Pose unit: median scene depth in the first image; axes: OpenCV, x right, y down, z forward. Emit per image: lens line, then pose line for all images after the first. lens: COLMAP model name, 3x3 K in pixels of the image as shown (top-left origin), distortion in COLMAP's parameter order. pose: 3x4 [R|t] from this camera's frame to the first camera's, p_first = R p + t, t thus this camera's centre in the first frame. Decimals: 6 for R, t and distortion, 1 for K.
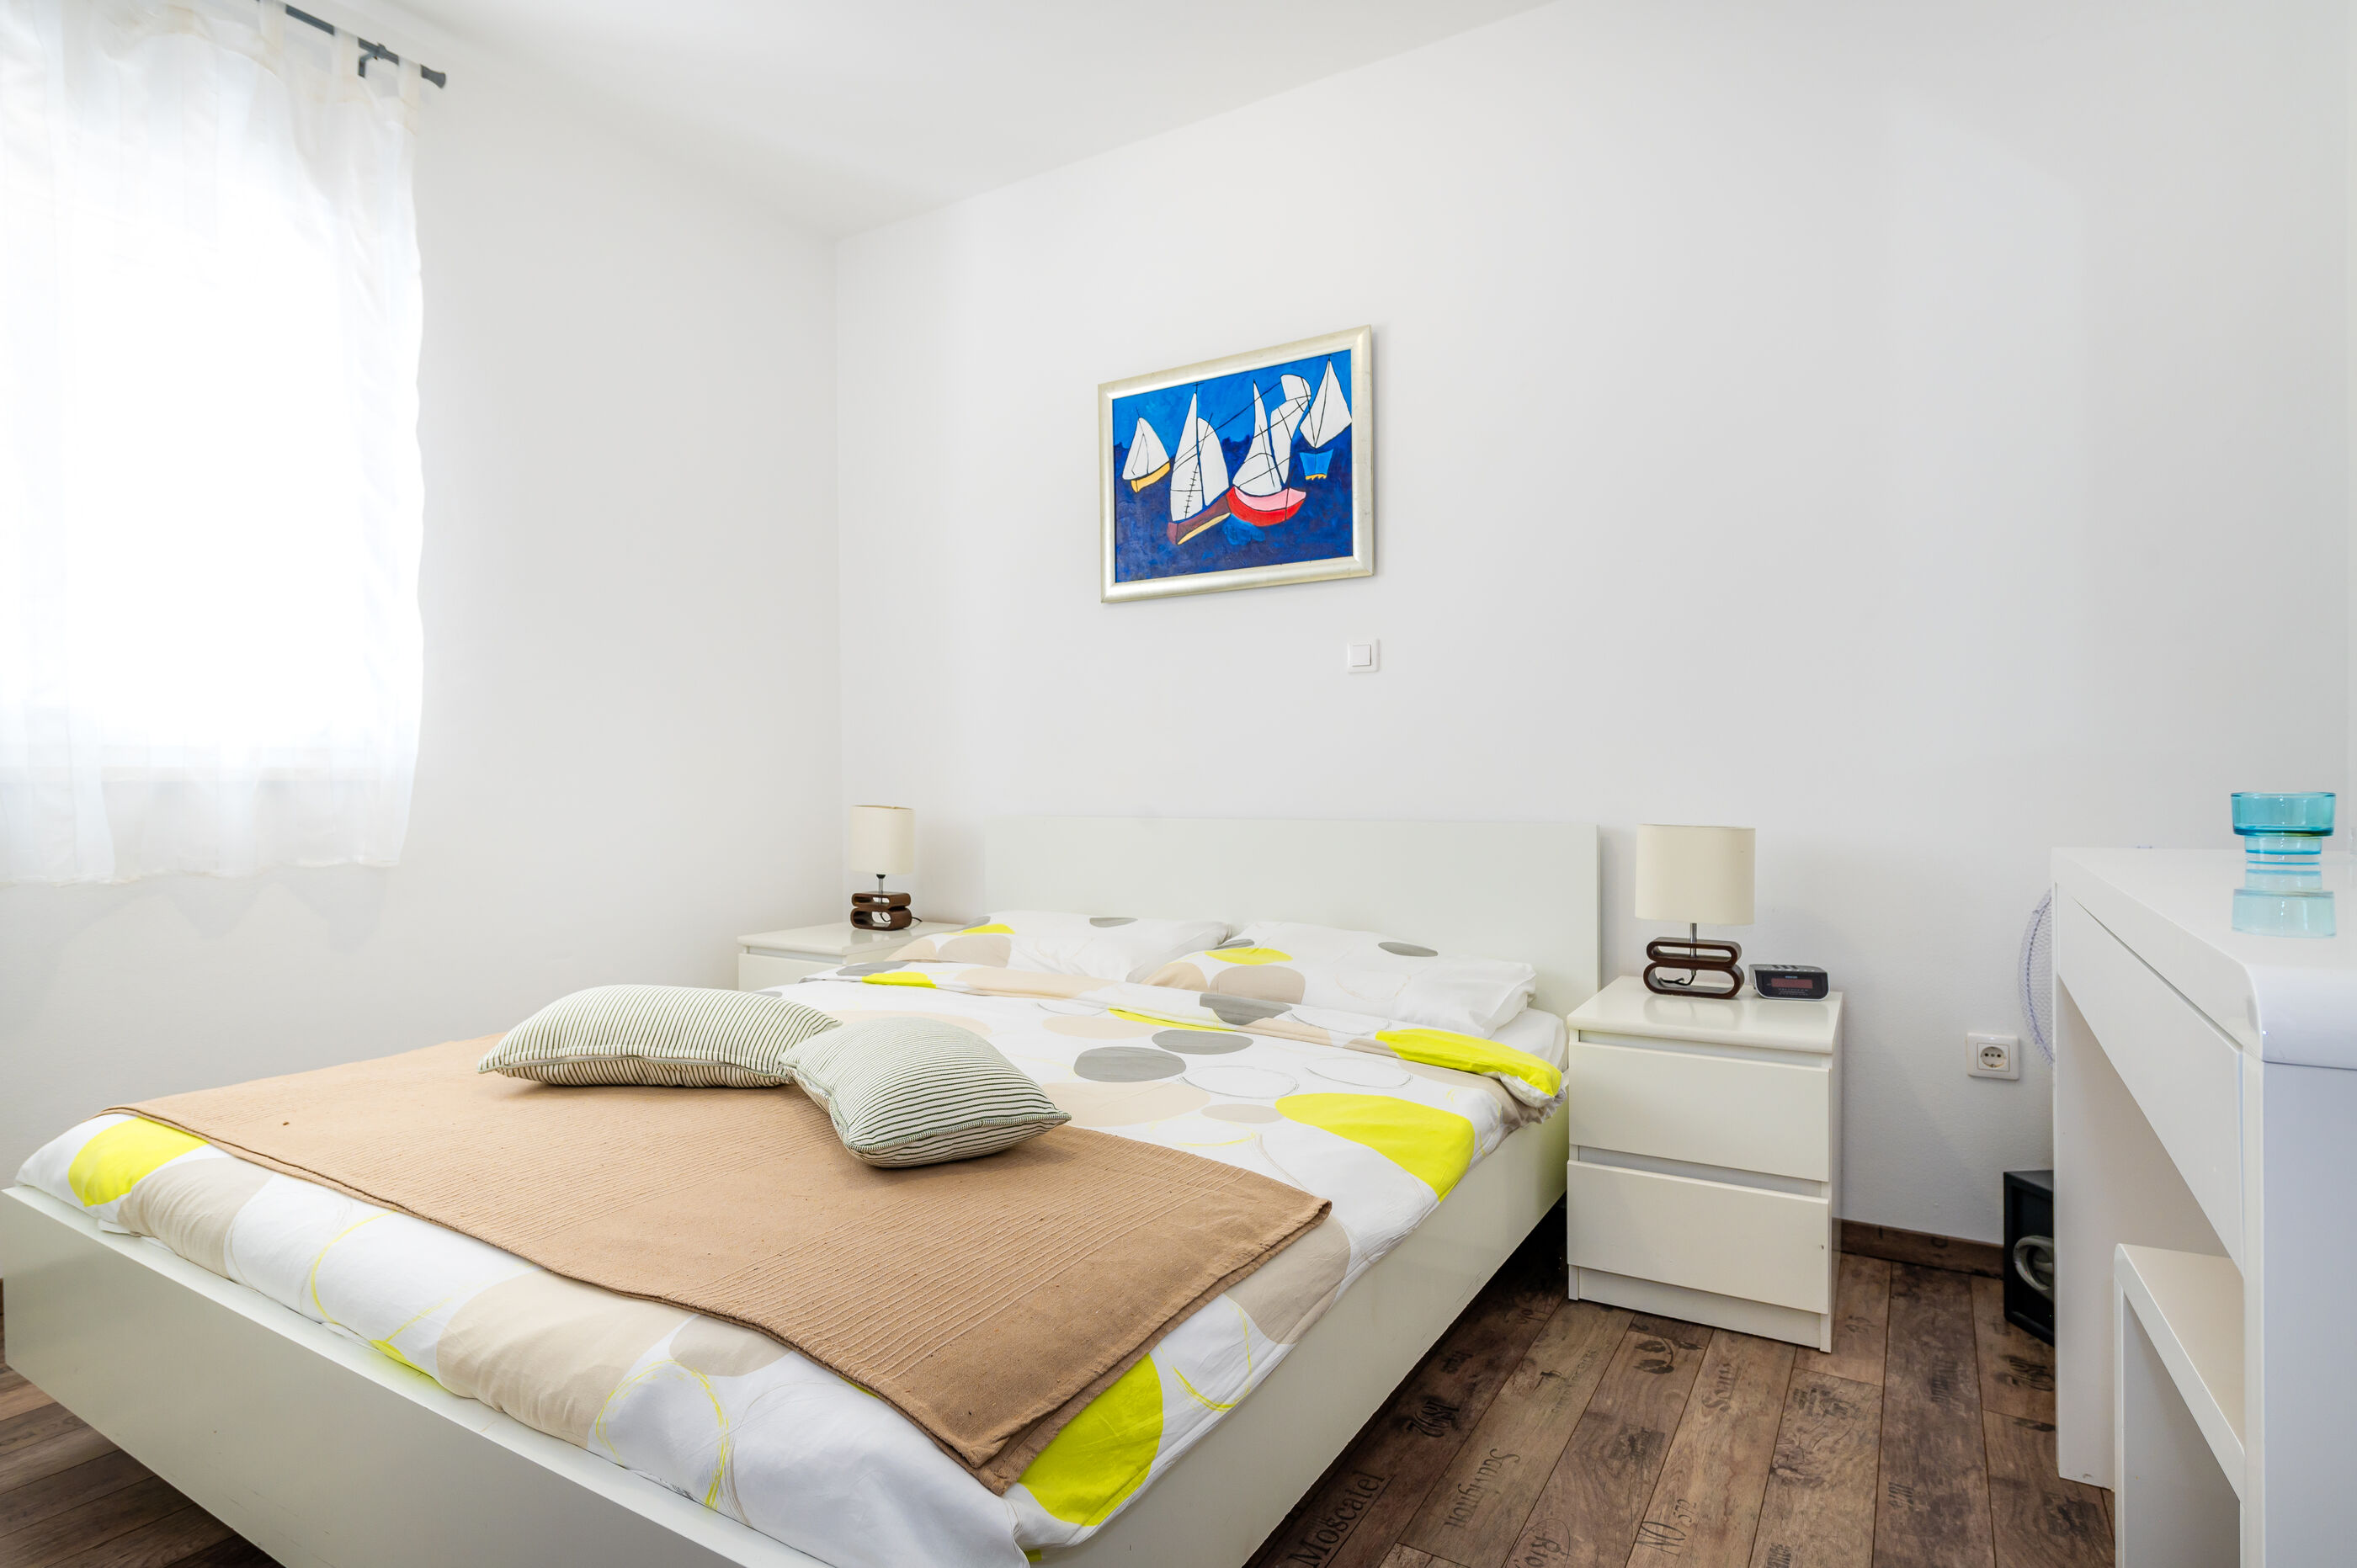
lens RADIAL K [[1248.8, 0, 1160.5], [0, 1248.8, 788.5], [0, 0, 1]] dist [0.017514, -0.008845]
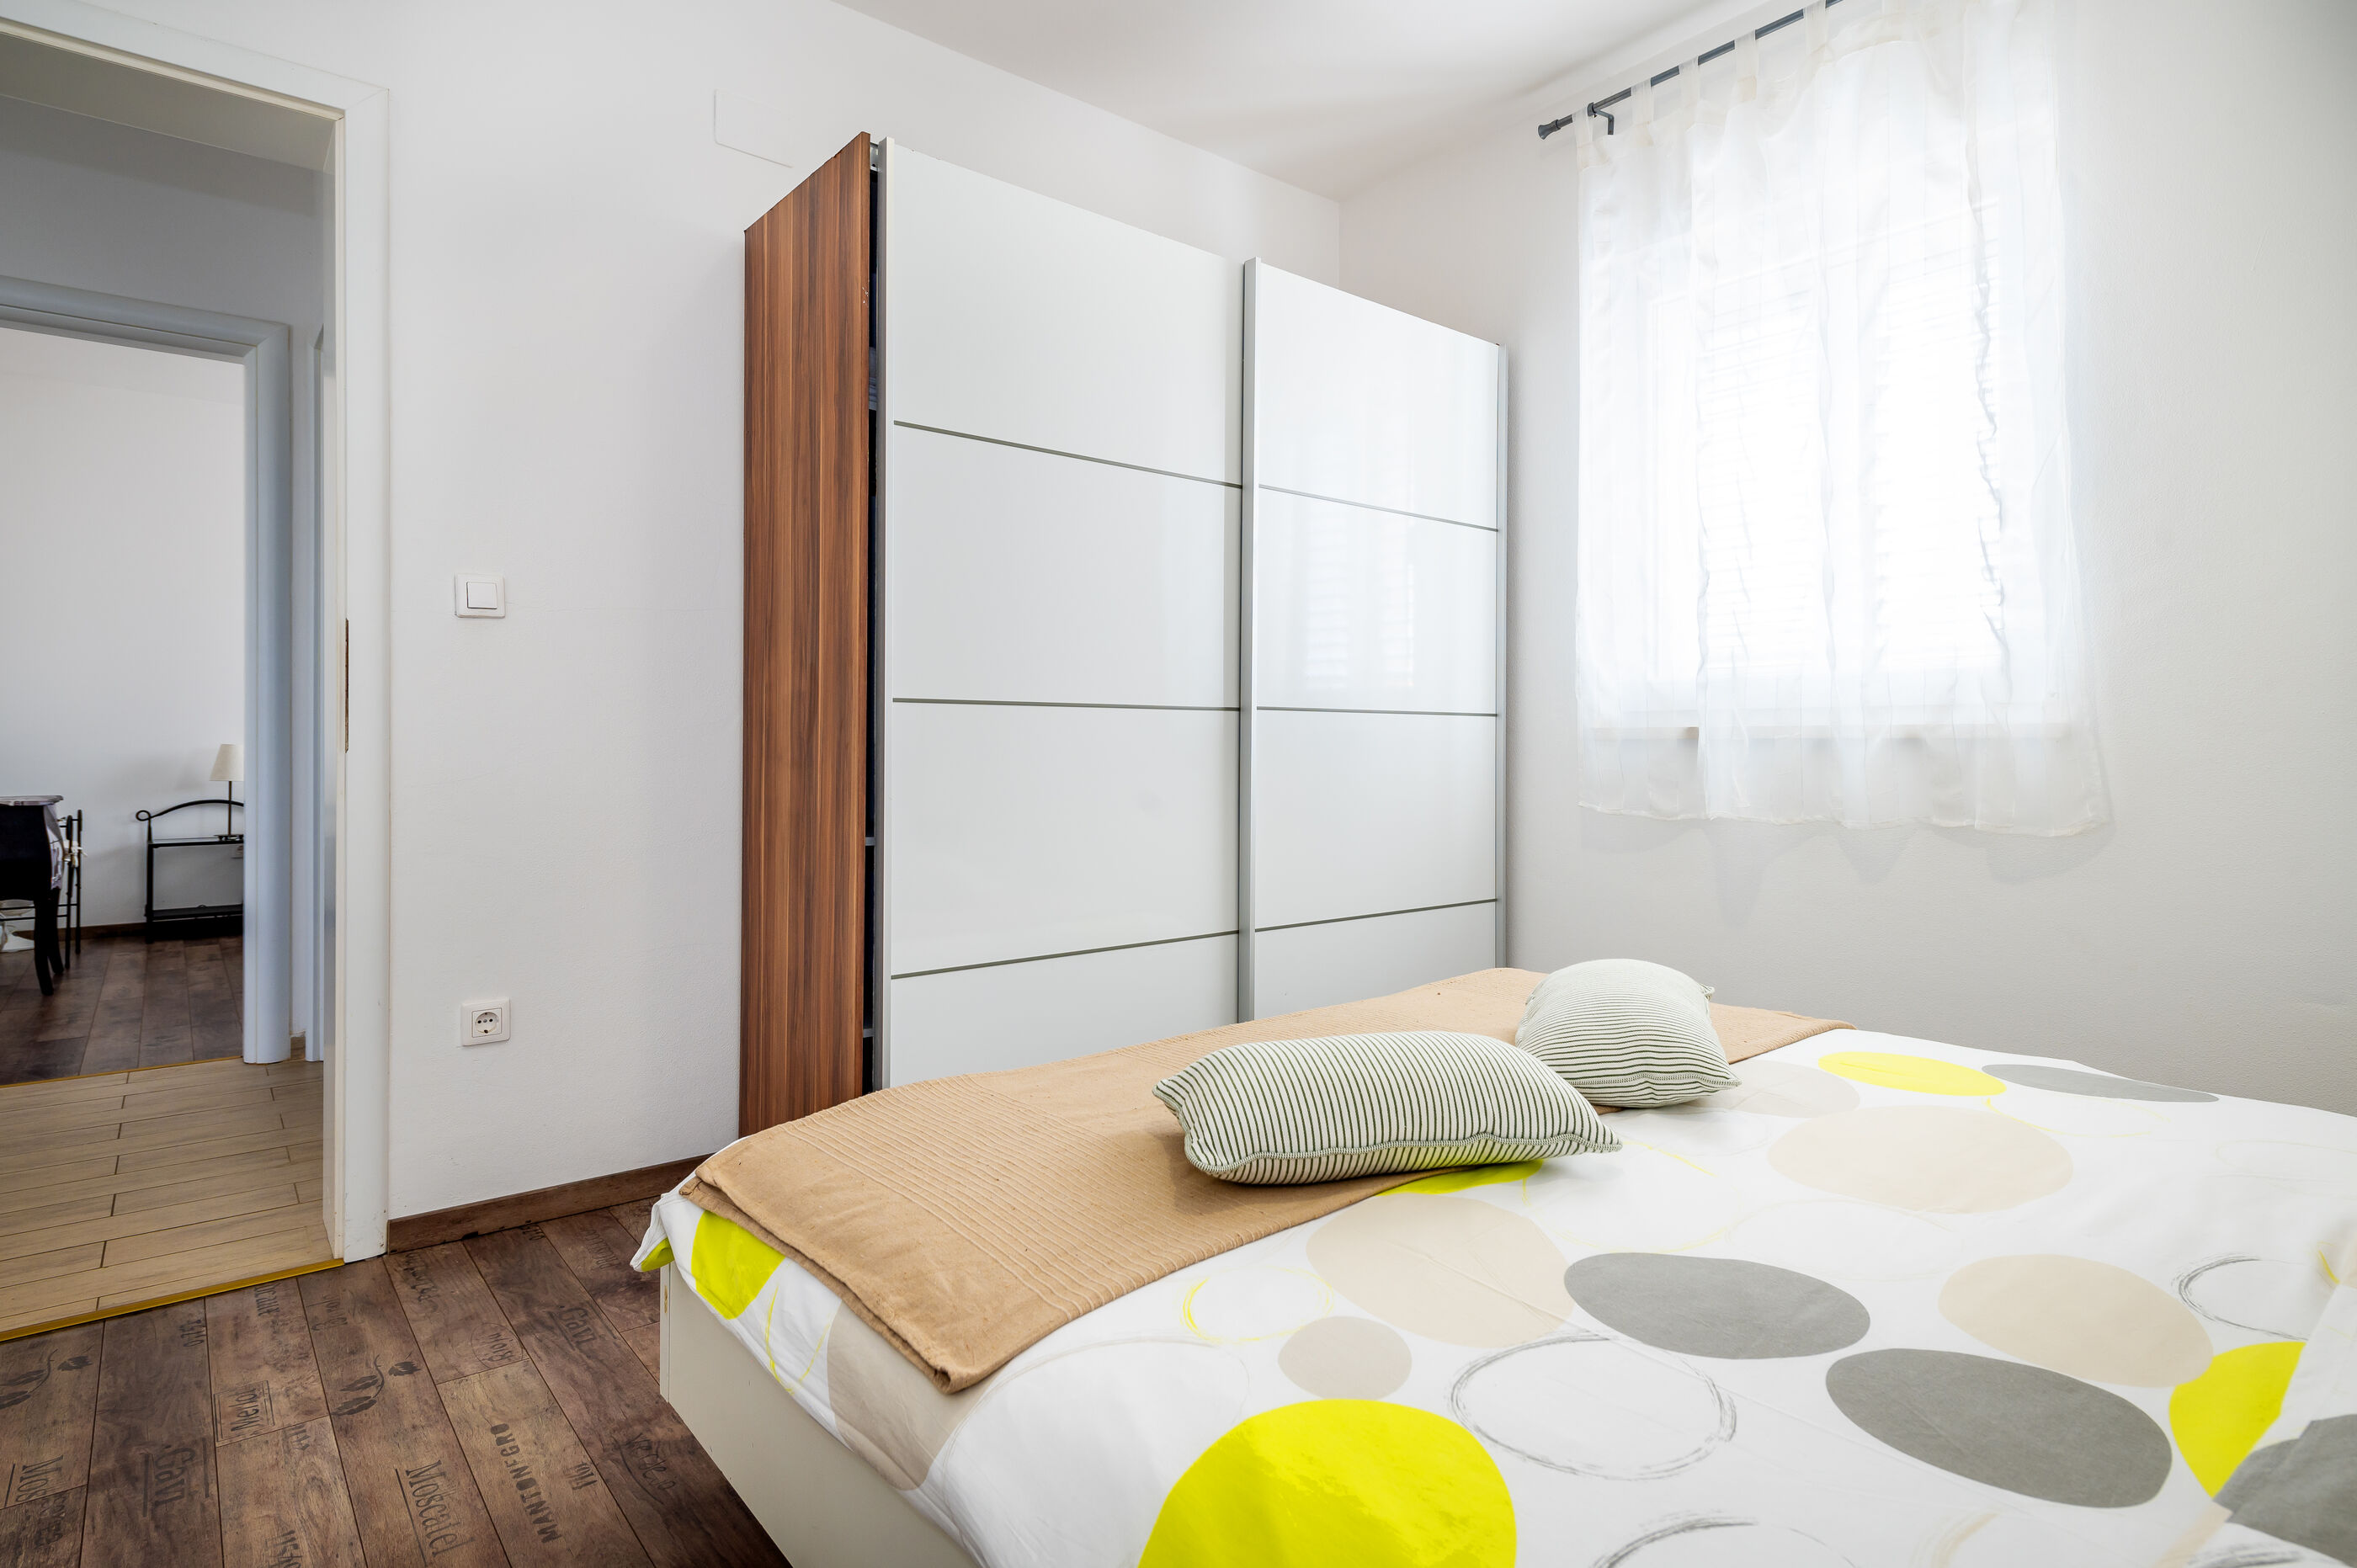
lens RADIAL K [[1216.6, 0, 1178.0], [0, 1216.6, 742.6], [0, 0, 1]] dist [0.002269, 0.000110]
pose [[-0.332983, 0.002082, -0.942931, 0.450589], [-0.000063, 0.999998, 0.002230, -0.004932], [0.942933, 0.000802, -0.332982, 0.850877]]
